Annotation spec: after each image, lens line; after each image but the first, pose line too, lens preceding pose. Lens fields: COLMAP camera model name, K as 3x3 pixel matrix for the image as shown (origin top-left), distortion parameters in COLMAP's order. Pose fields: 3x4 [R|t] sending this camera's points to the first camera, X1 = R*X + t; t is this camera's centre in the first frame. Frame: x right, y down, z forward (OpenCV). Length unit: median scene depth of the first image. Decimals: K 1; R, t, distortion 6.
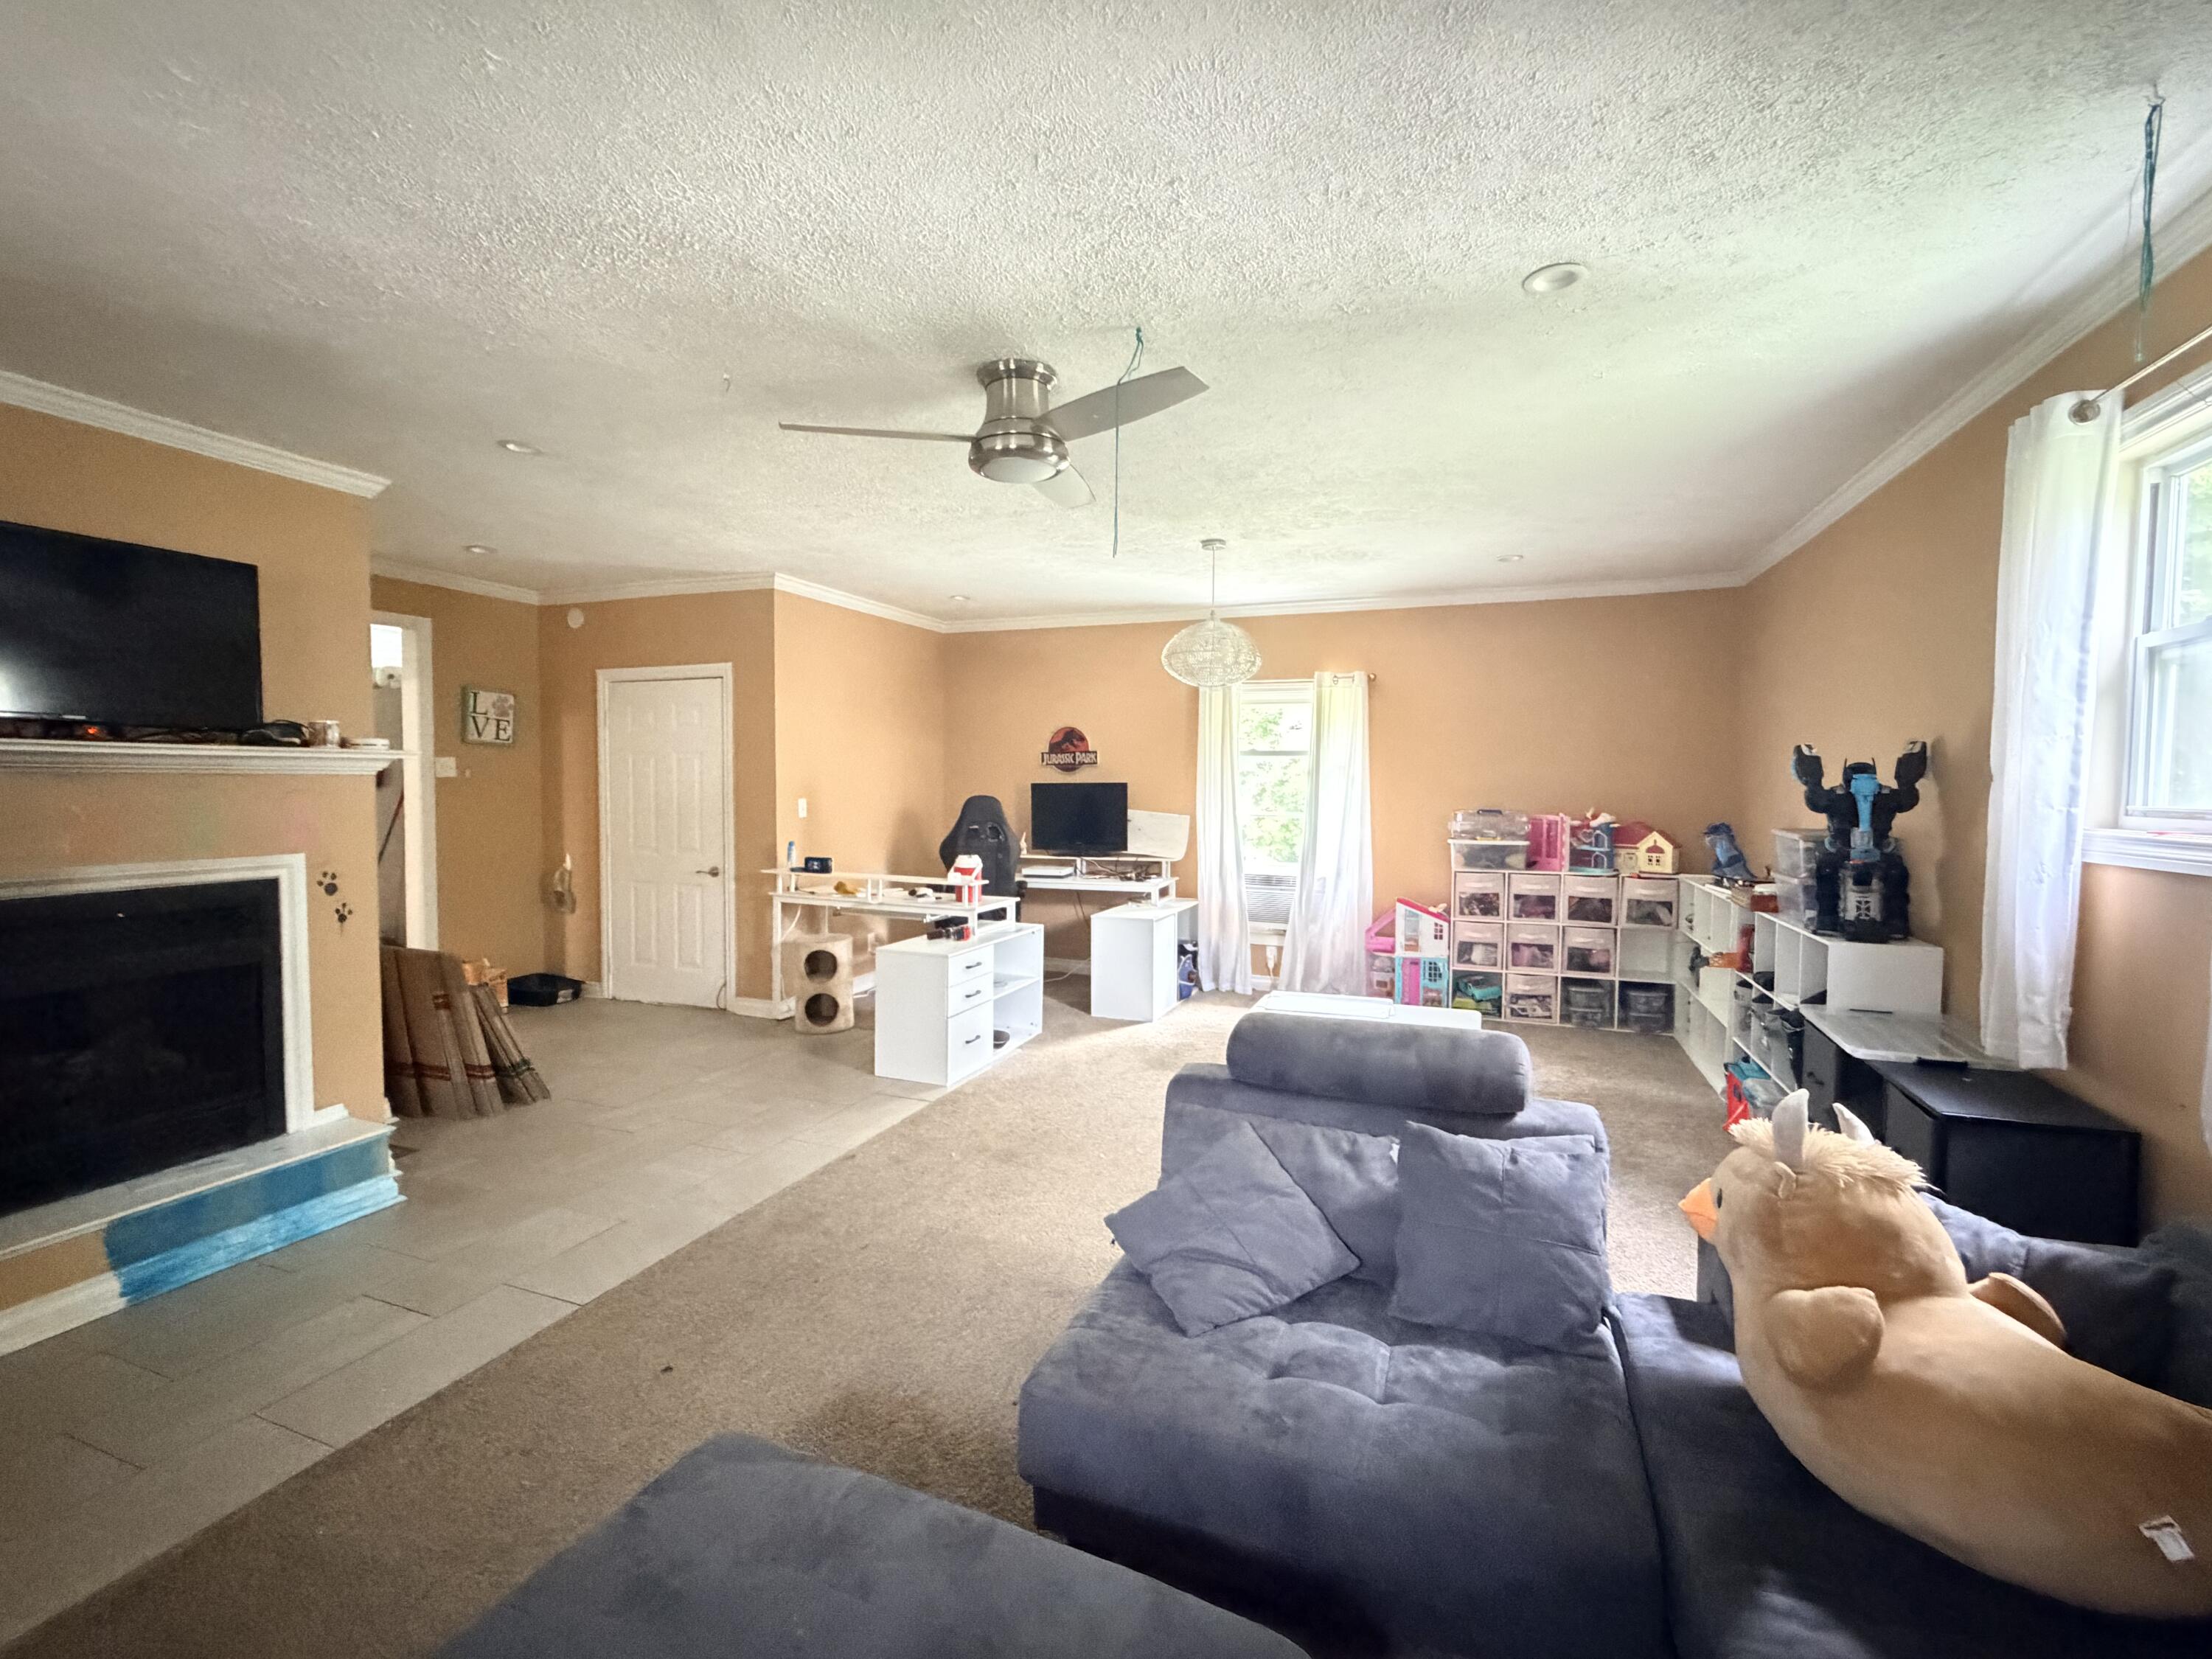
lens RADIAL K [[969.4, 0, 1108.0], [0, 969.4, 825.2], [0, 0, 1]] dist [0.000182, 0.000052]
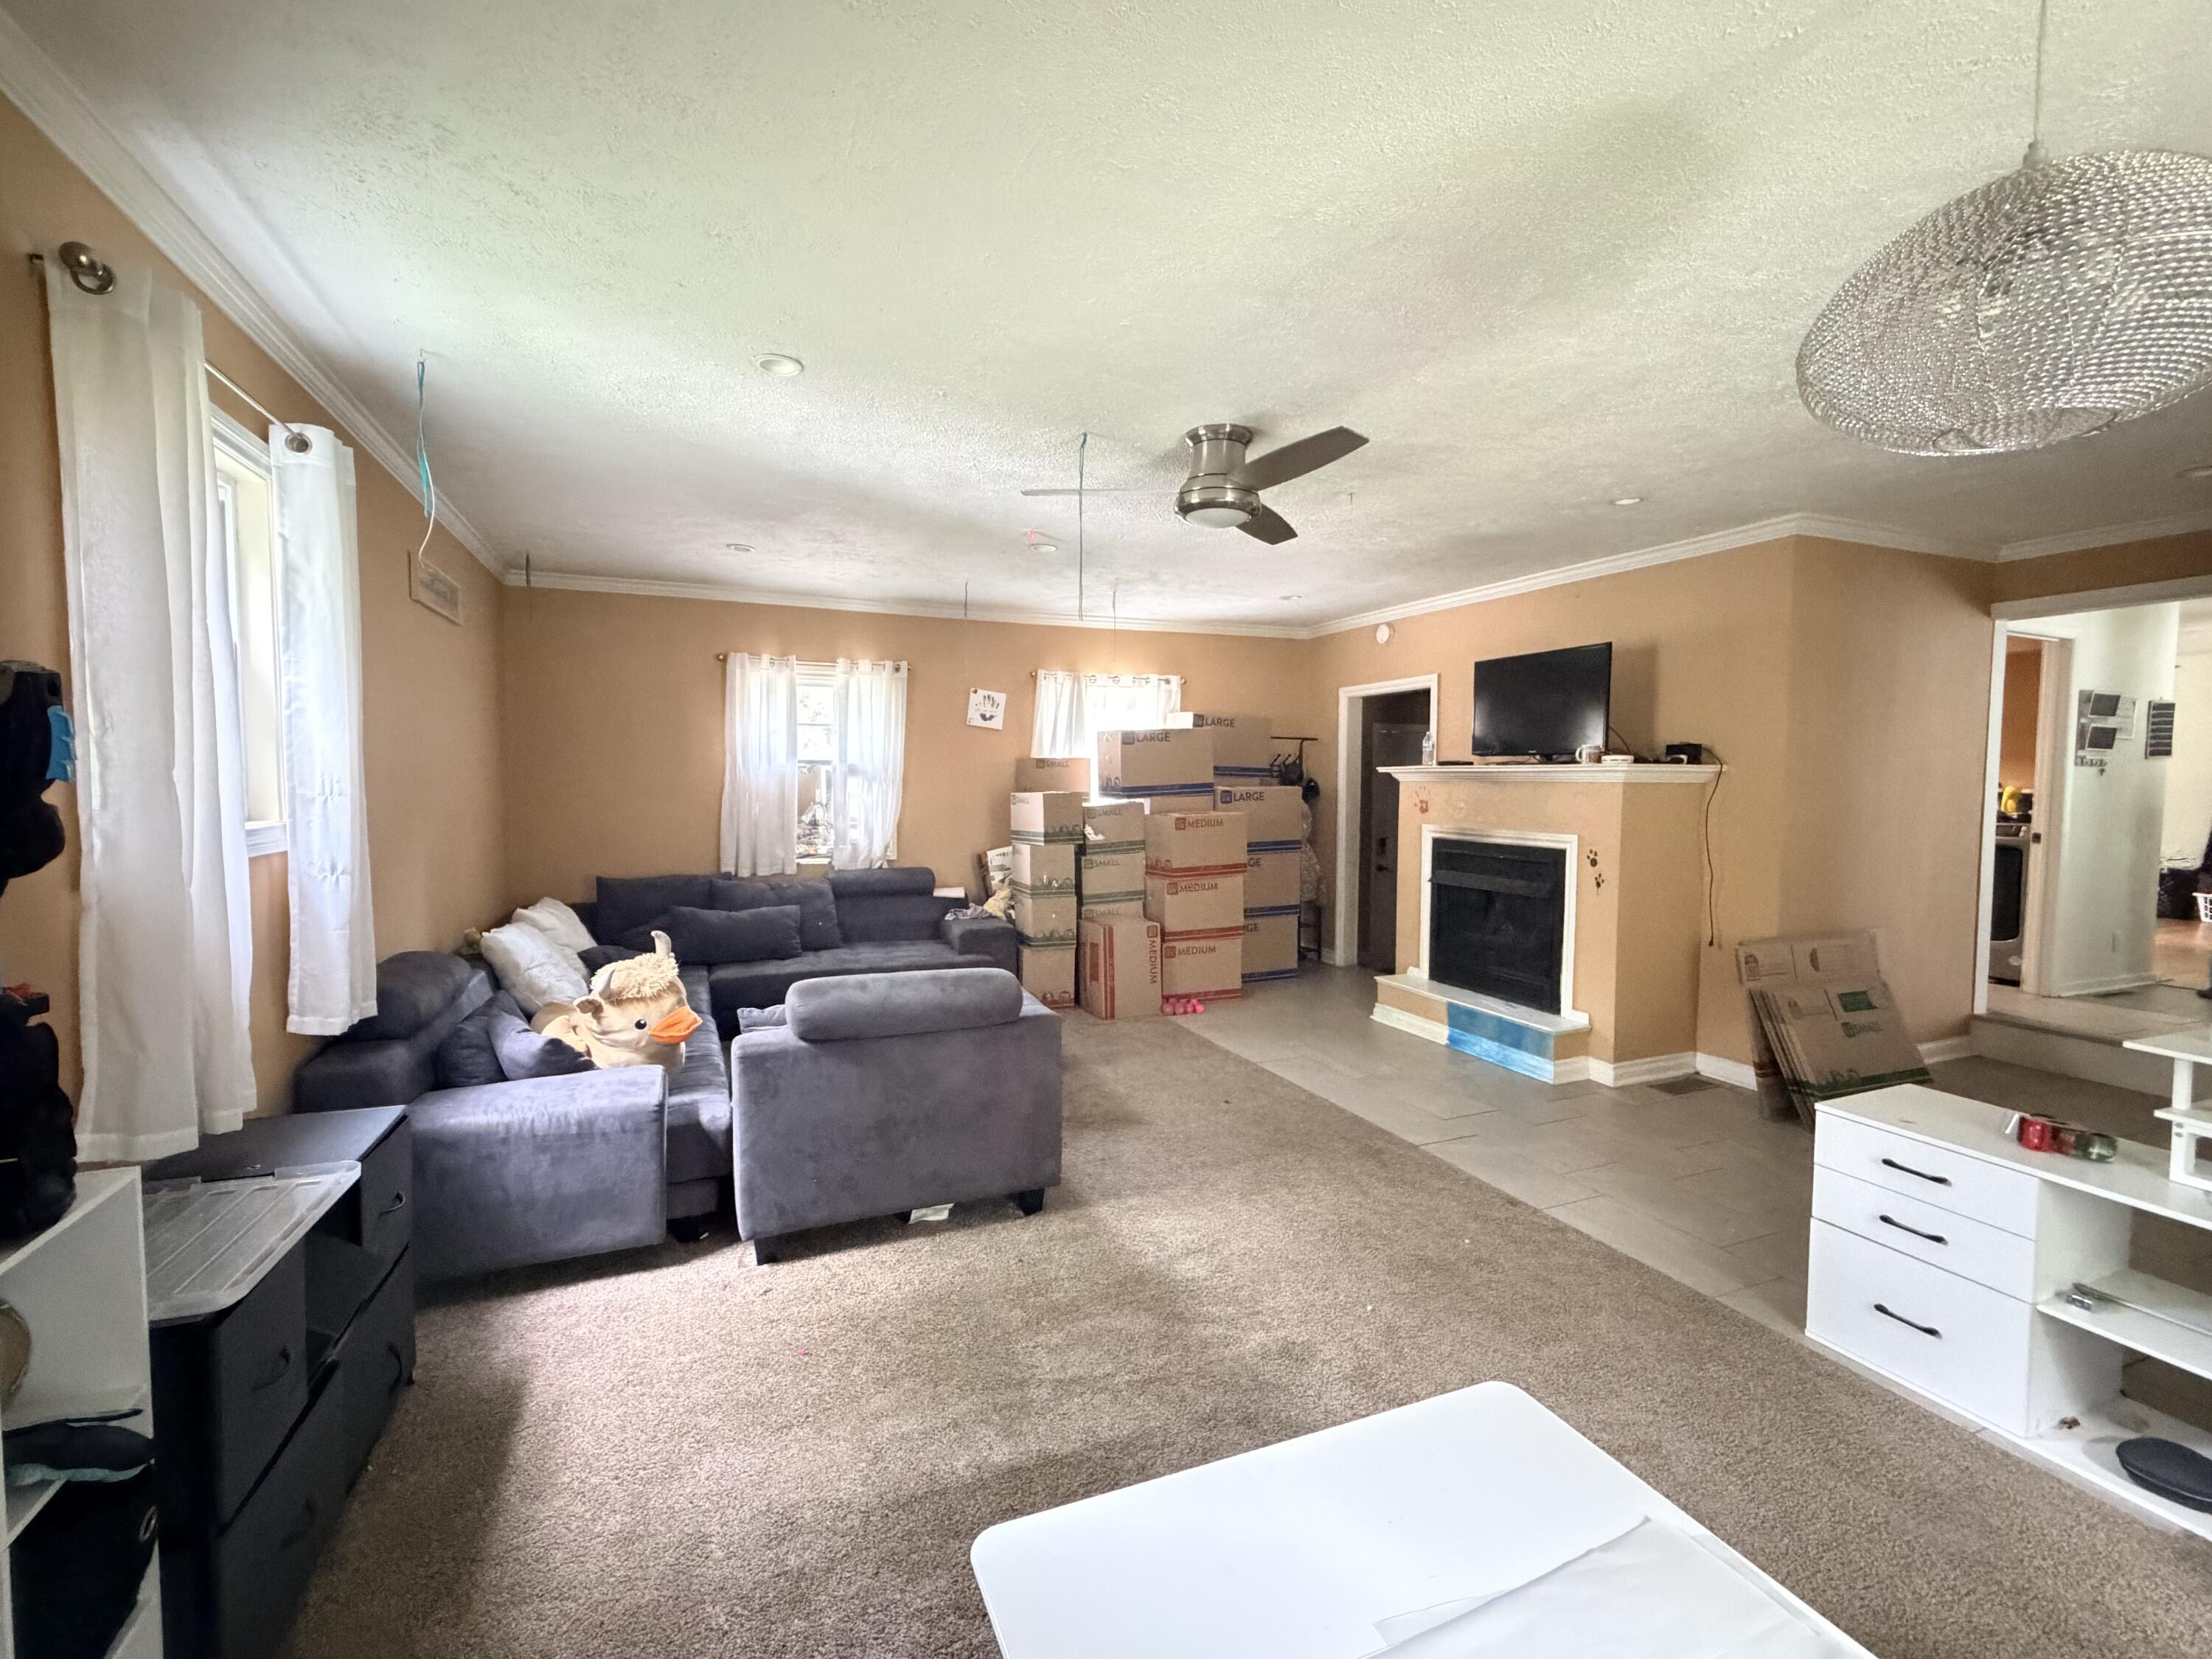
lens RADIAL K [[969.4, 0, 1106.8], [0, 969.4, 827.5], [0, 0, 1]] dist [0.000182, 0.000052]
pose [[-0.725019, 0.022946, -0.688347, 0.738676], [-0.044467, 0.995800, 0.080031, -0.071199], [0.687292, 0.088633, -0.720953, 1.623619]]
